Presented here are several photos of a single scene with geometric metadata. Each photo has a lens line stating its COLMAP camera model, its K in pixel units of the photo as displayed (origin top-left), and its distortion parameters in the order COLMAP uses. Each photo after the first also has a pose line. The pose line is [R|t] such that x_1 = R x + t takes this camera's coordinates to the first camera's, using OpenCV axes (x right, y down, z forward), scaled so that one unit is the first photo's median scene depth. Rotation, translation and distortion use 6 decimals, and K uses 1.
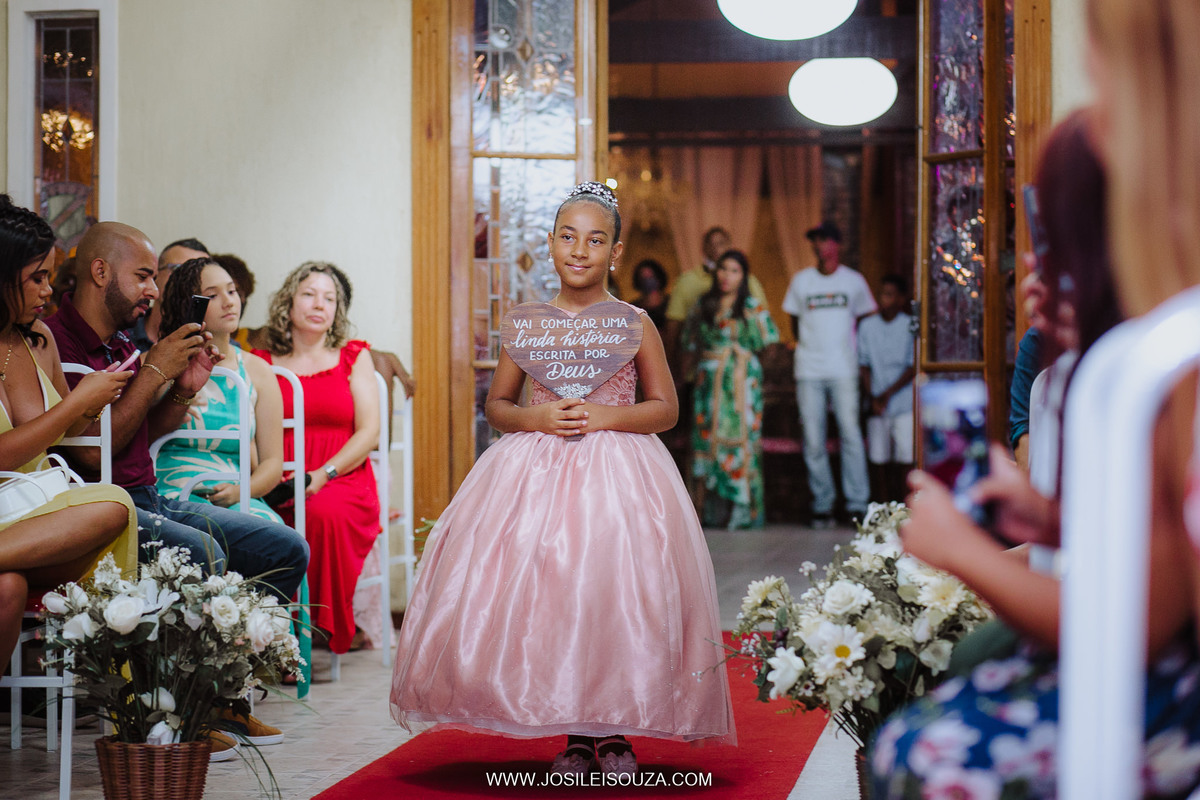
lens RADIAL K [[2967.1, 0, 600.0], [0, 2967.1, 400.0], [0, 0, 1]] dist [-0.049446, -0.493512]
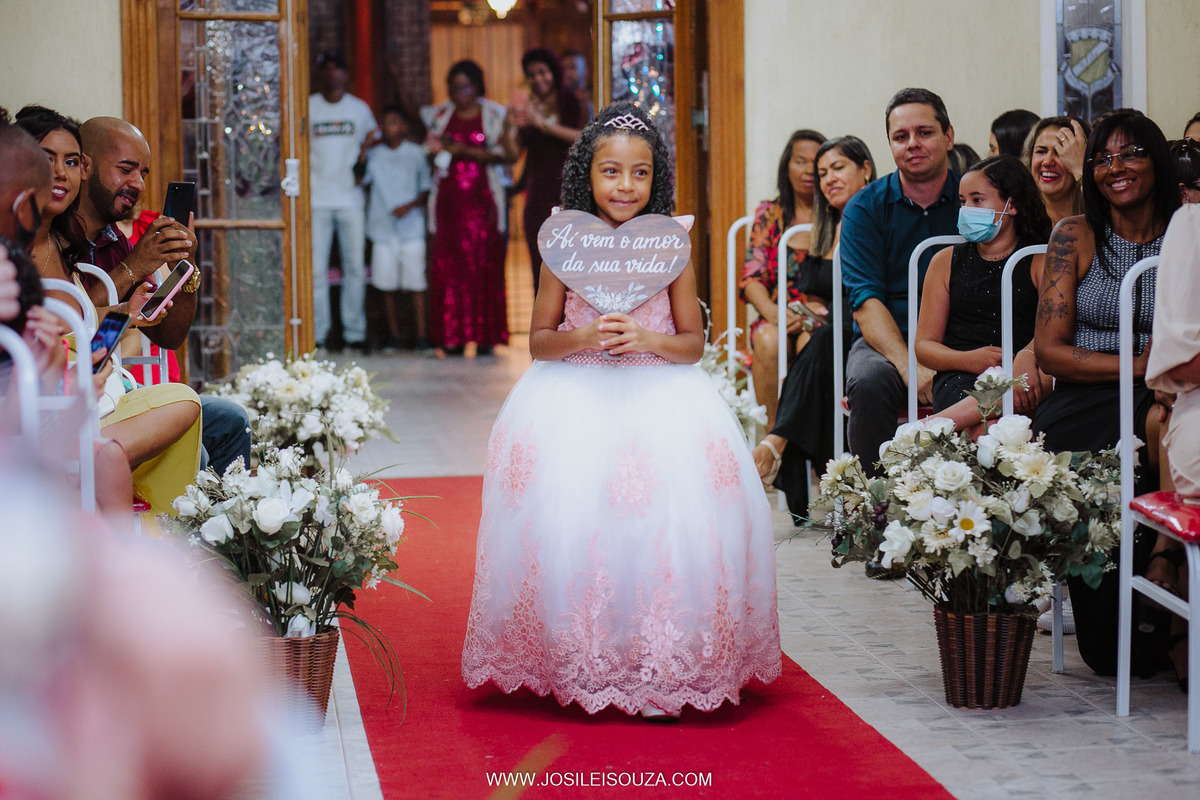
lens RADIAL K [[2967.1, 0, 600.0], [0, 2967.1, 400.0], [0, 0, 1]] dist [-0.049446, -0.493512]
pose [[0.967023, -0.037277, 0.251946, -0.168370], [0.019164, 0.997077, 0.073967, -0.024387], [-0.253967, -0.066700, 0.964910, -0.026314]]
